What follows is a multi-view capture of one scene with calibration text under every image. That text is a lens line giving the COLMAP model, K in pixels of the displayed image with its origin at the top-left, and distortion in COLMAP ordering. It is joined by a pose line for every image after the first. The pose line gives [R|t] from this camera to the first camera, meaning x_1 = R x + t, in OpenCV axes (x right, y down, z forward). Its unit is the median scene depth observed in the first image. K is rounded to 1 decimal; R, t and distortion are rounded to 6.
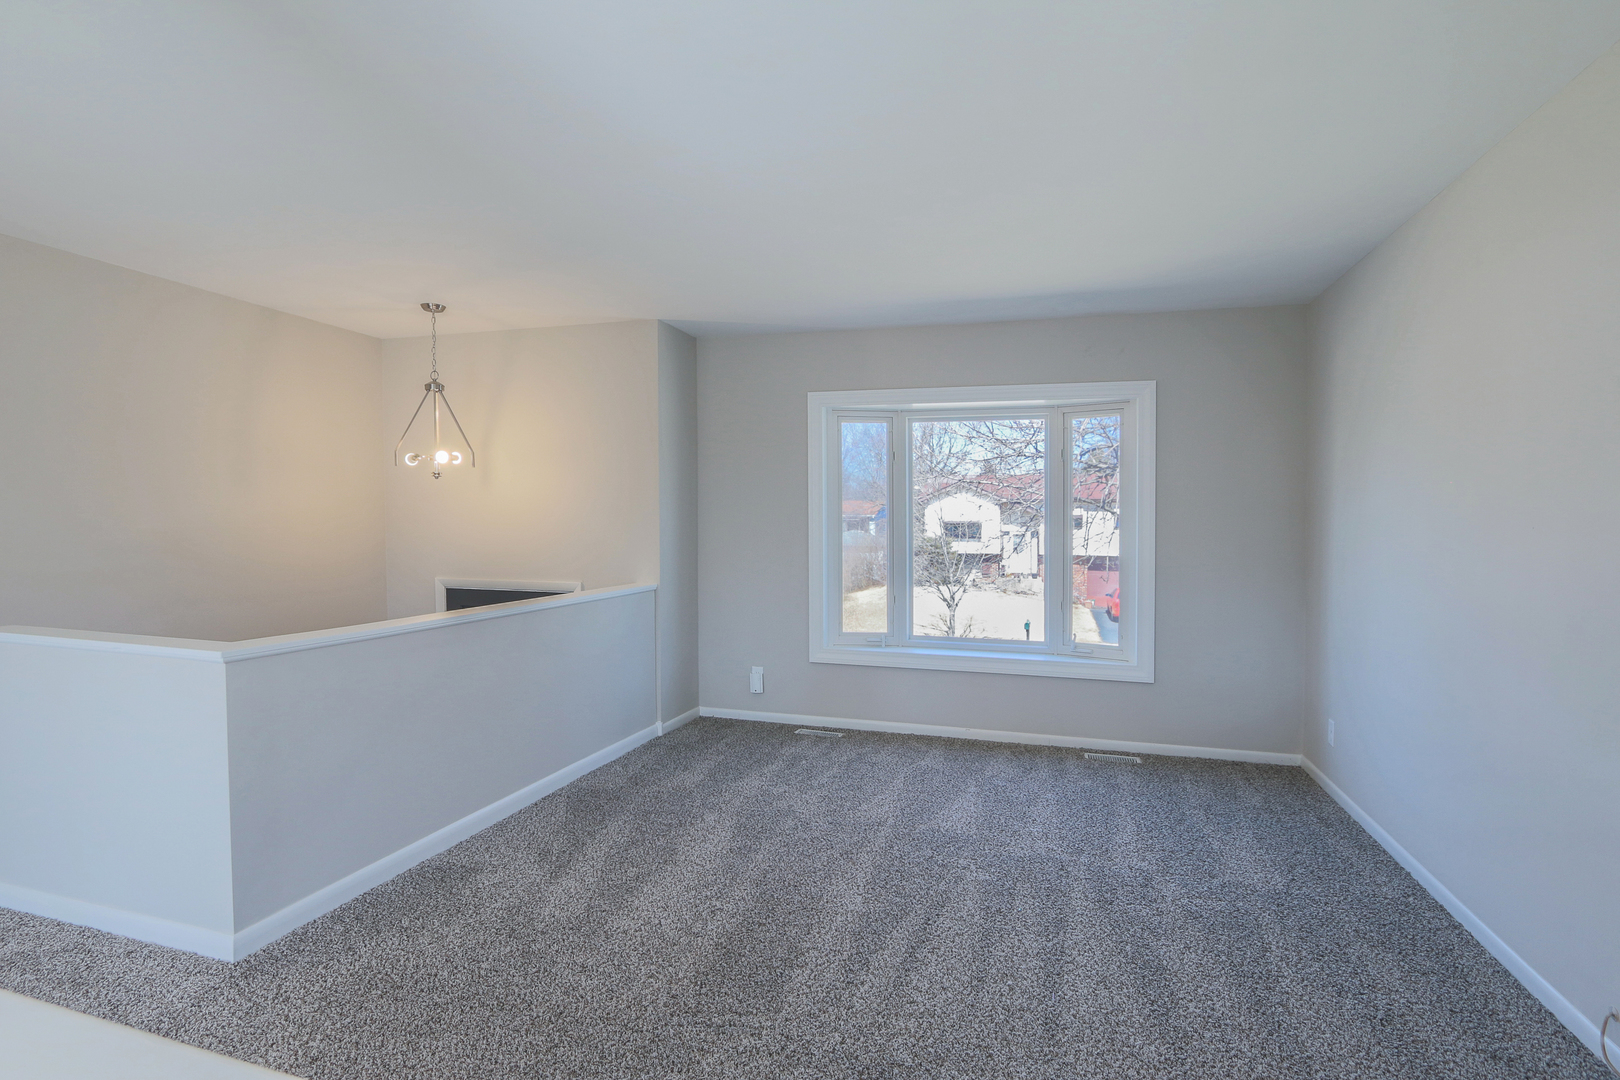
lens RADIAL K [[864.9, 0, 810.0], [0, 864.9, 540.0], [0, 0, 1]] dist [-0.002799, 0.000245]
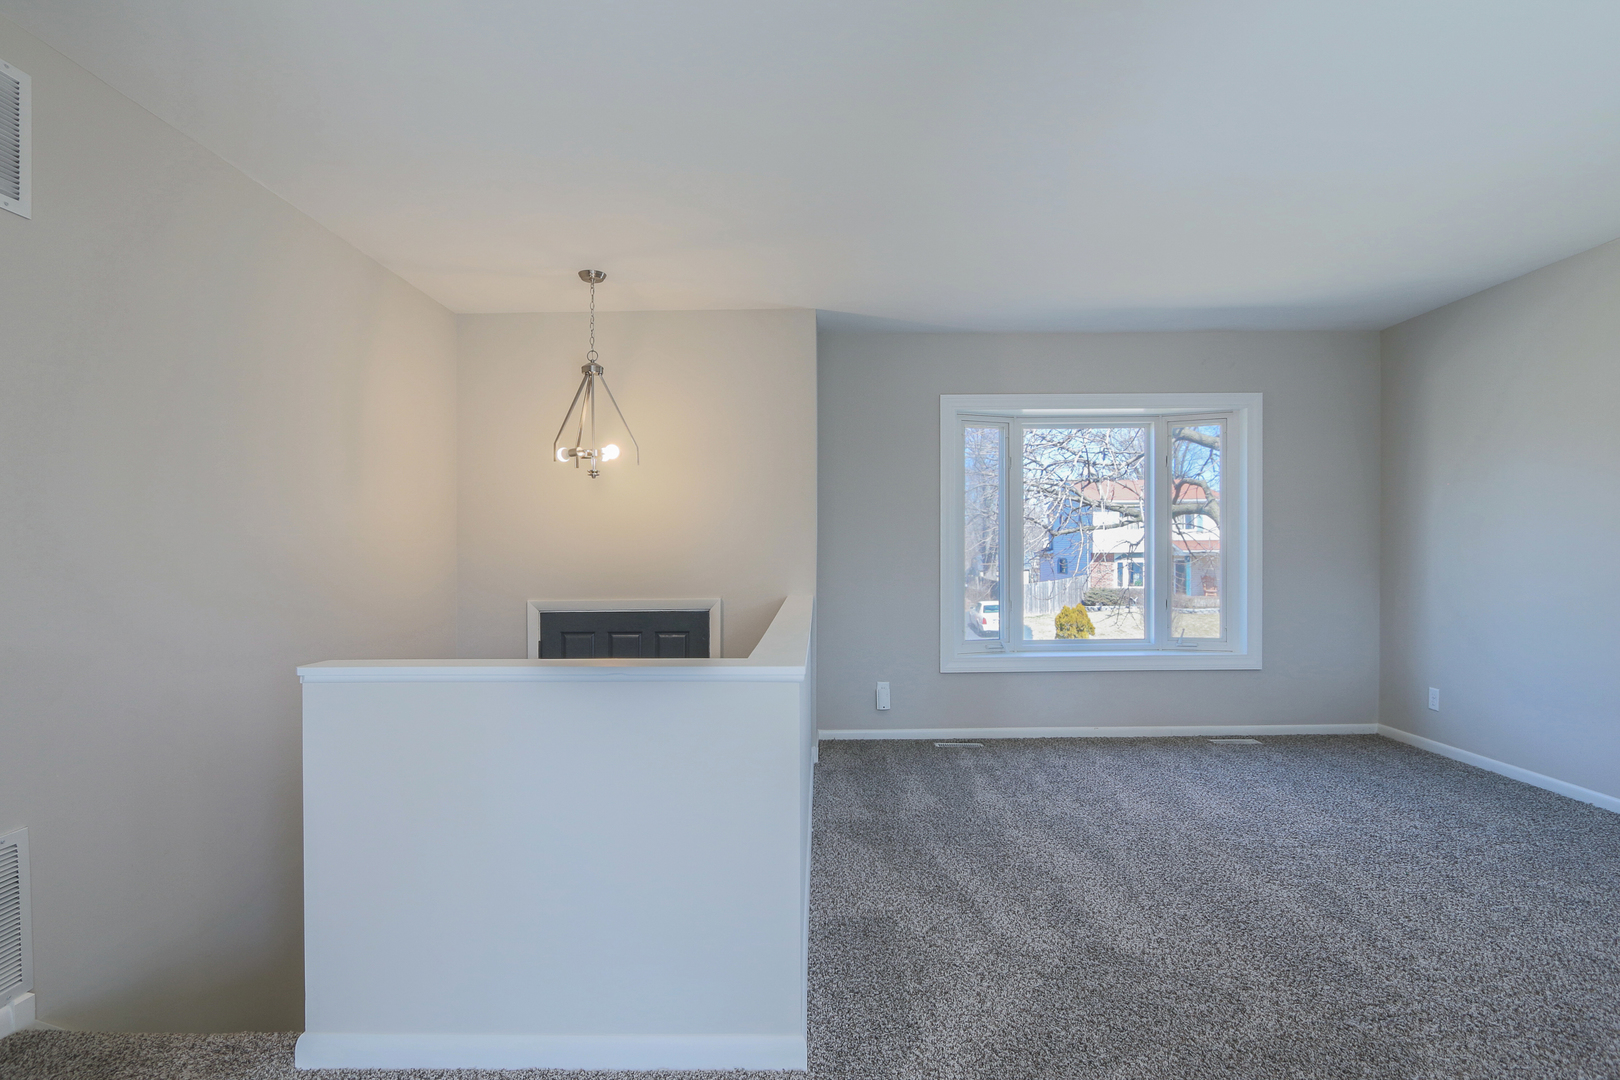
lens RADIAL K [[874.3, 0, 842.3], [0, 874.3, 557.2], [0, 0, 1]] dist [0.001425, 0.000190]
pose [[0.949491, -0.023618, 0.312905, -0.450683], [0.026113, 0.999652, -0.003782, 0.013693], [-0.312706, 0.011762, 0.949777, 0.112981]]
